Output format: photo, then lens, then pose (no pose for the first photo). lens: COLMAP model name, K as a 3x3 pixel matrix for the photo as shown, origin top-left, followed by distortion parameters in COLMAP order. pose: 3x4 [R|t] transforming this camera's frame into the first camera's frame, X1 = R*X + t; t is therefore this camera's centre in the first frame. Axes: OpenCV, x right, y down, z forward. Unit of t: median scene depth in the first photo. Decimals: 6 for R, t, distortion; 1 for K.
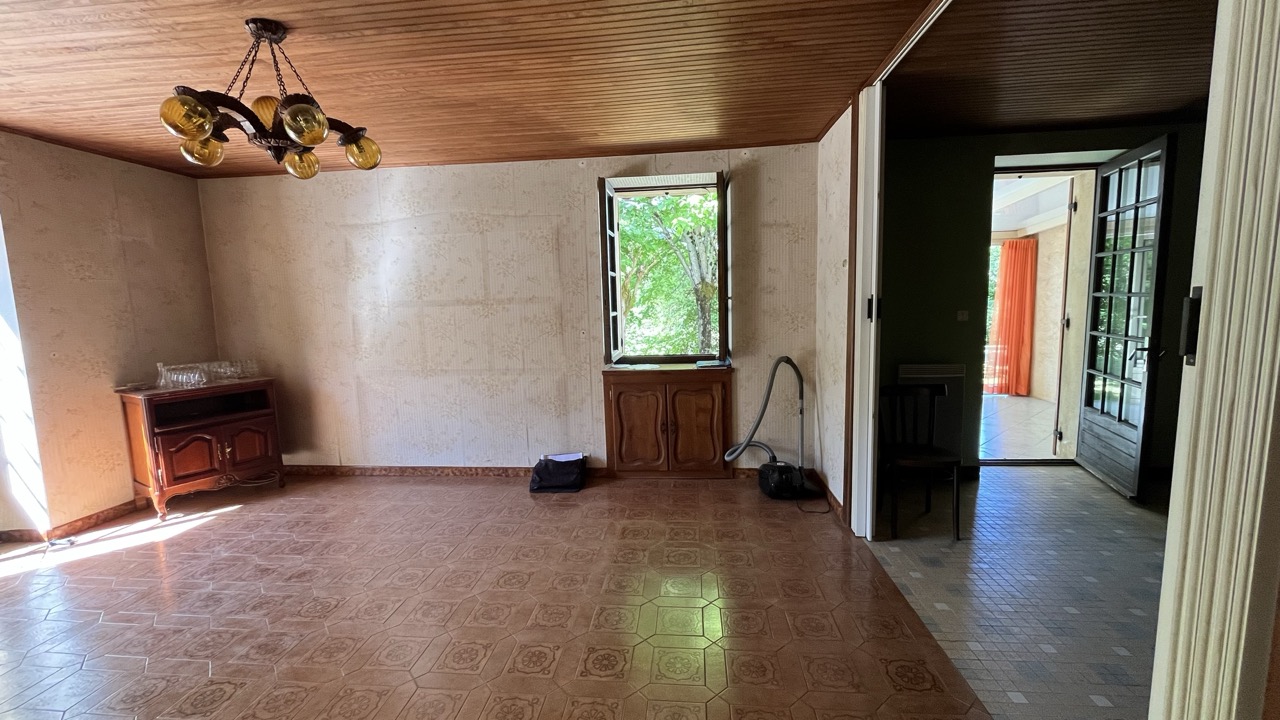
lens RADIAL K [[514.0, 0, 640.0], [0, 514.0, 362.1], [0, 0, 1]] dist [-0.006050, 0.000348]
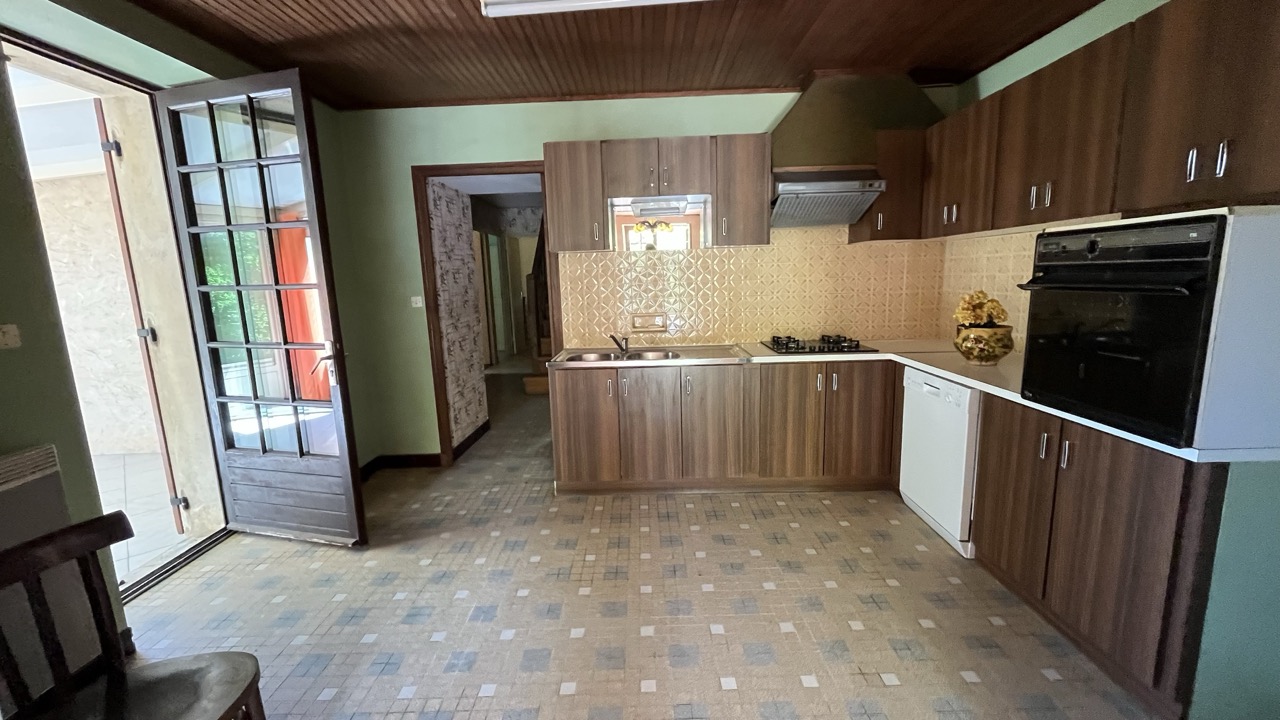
lens RADIAL K [[514.0, 0, 643.5], [0, 514.0, 360.7], [0, 0, 1]] dist [-0.006050, 0.000348]
pose [[-0.102254, -0.138088, 0.985127, 0.166365], [0.147821, 0.977214, 0.152322, -0.062419], [-0.983714, 0.161198, -0.079512, 0.551232]]
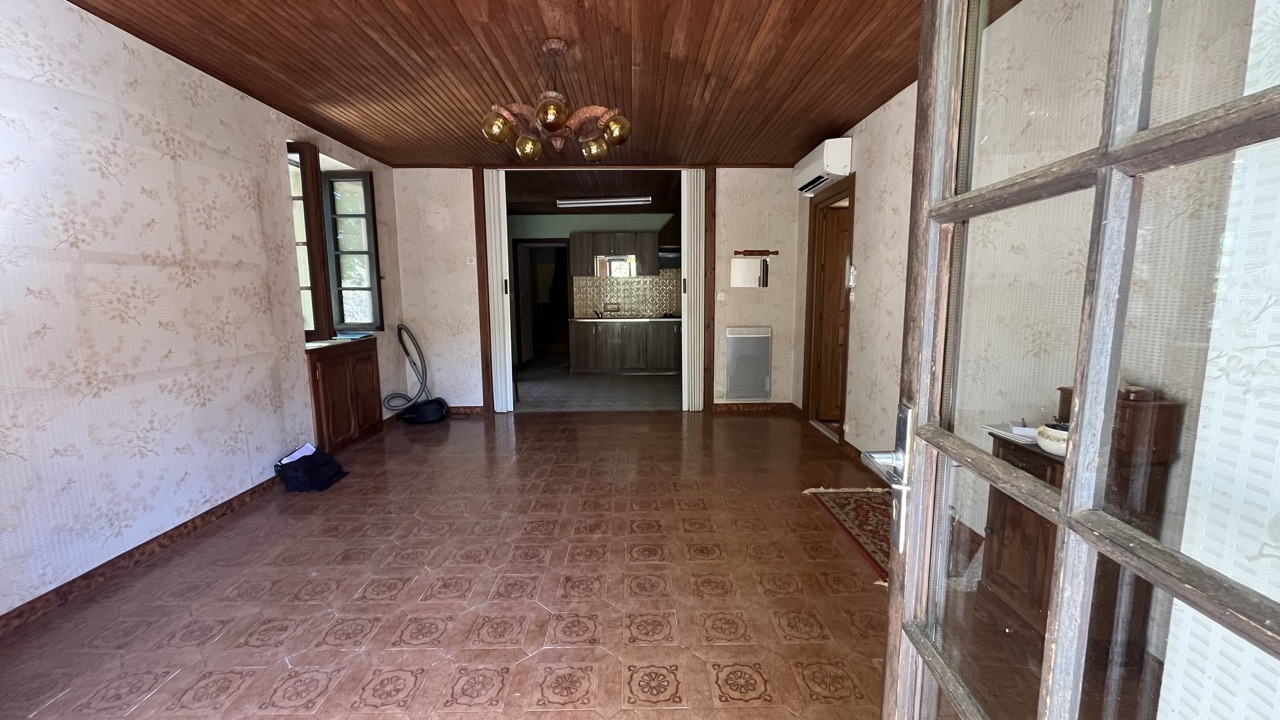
lens RADIAL K [[514.0, 0, 638.6], [0, 514.0, 360.5], [0, 0, 1]] dist [-0.006050, 0.000348]
pose [[-0.106760, -0.102022, 0.989037, -1.196865], [0.123683, 0.985633, 0.115021, 0.004288], [-0.986562, 0.134607, -0.092607, 0.575756]]
